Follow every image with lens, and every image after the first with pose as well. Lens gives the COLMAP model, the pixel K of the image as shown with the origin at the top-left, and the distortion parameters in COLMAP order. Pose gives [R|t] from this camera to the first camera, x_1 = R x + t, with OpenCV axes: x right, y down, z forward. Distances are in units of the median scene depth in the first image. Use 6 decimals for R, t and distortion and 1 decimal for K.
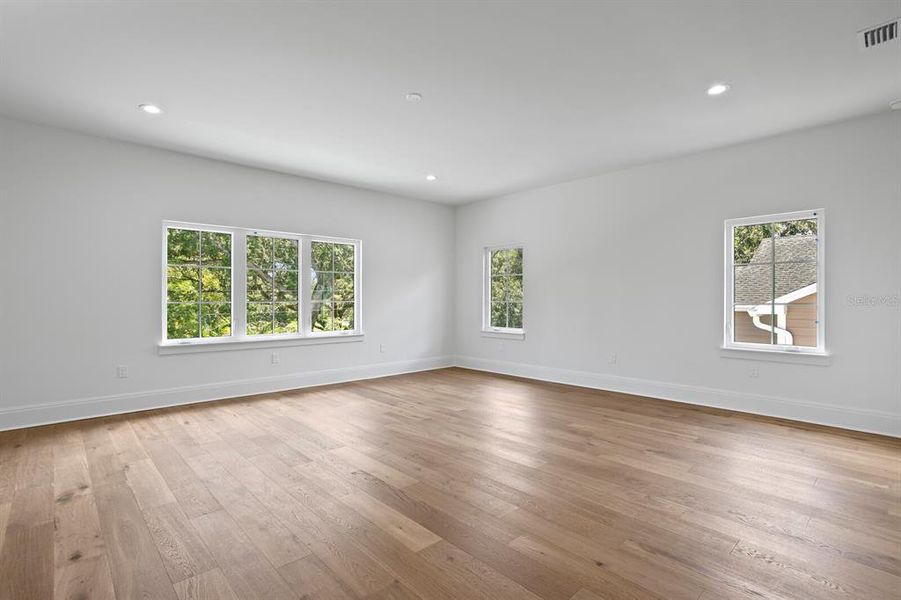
lens RADIAL K [[431.2, 0, 451.3], [0, 431.2, 298.5], [0, 0, 1]] dist [-0.027144, 0.004167]
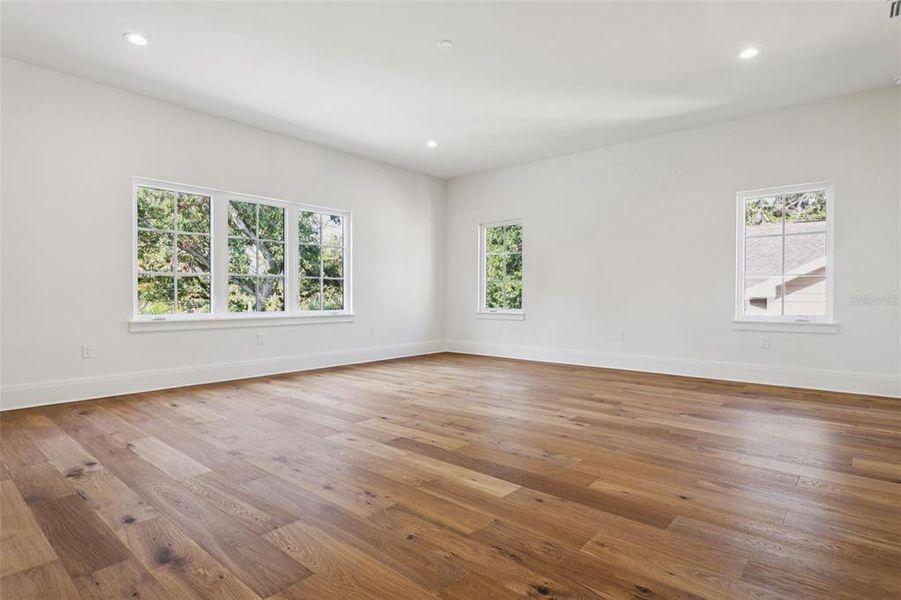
lens RADIAL K [[472.4, 0, 452.3], [0, 472.4, 301.7], [0, 0, 1]] dist [-0.029919, 0.009106]
pose [[0.994367, -0.000890, 0.105985, -0.131008], [-0.000333, 0.999934, 0.011523, 0.057569], [-0.105988, -0.011494, 0.994301, -0.020408]]
